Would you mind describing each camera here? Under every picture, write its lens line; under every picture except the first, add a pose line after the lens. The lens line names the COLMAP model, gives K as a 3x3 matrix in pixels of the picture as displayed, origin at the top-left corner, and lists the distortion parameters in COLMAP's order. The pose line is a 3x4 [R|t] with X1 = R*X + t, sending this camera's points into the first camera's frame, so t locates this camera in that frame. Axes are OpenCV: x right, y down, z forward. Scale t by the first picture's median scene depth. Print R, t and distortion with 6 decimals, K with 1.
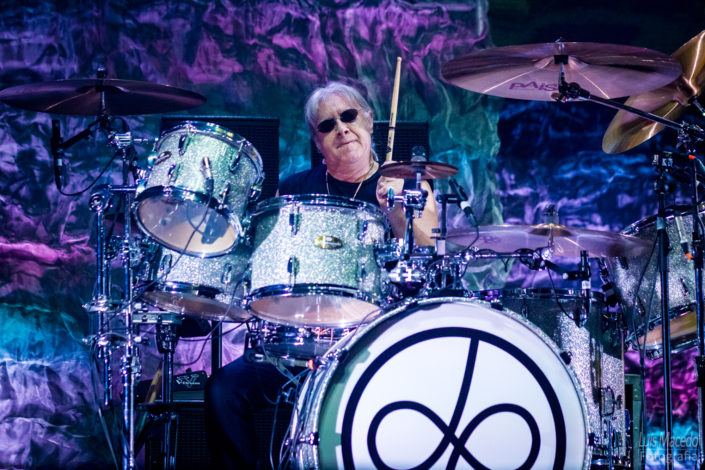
lens RADIAL K [[1582.4, 0, 350.4], [0, 1582.4, 235.0], [0, 0, 1]] dist [-0.083707, 0.000000]
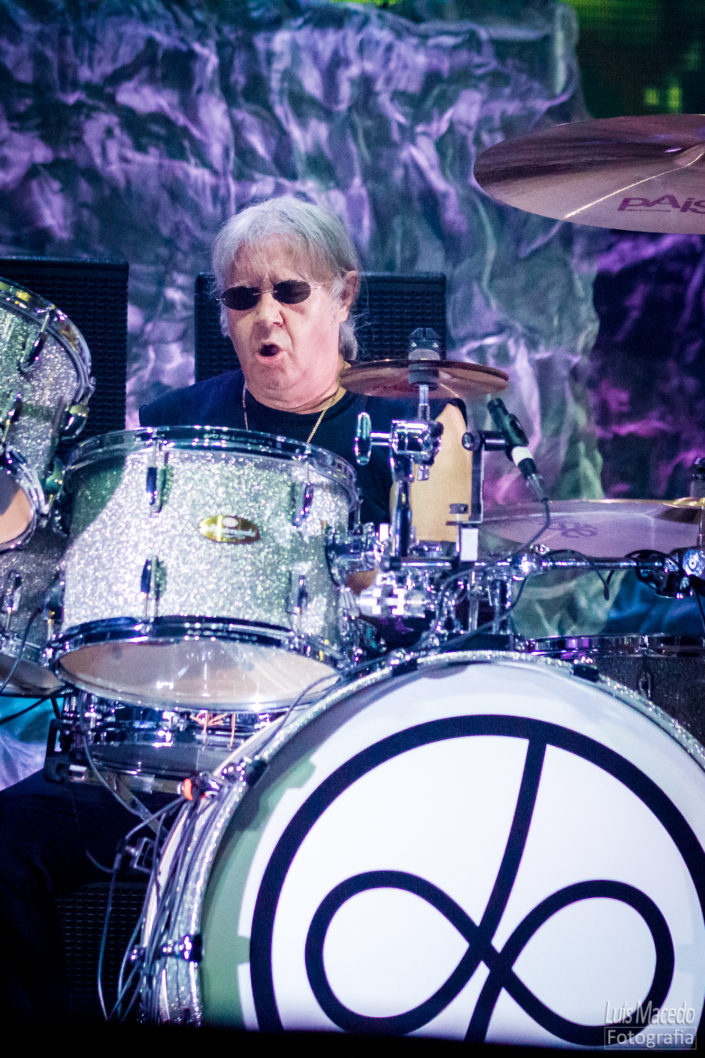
lens RADIAL K [[2374.7, 0, 355.5], [0, 2374.7, 525.4], [0, 0, 1]] dist [-0.083707, 0.000000]
pose [[0.999852, 0.017104, 0.002035, 0.022204], [-0.017060, 0.999657, -0.019860, 0.016821], [-0.002374, 0.019822, 0.999801, 0.296884]]
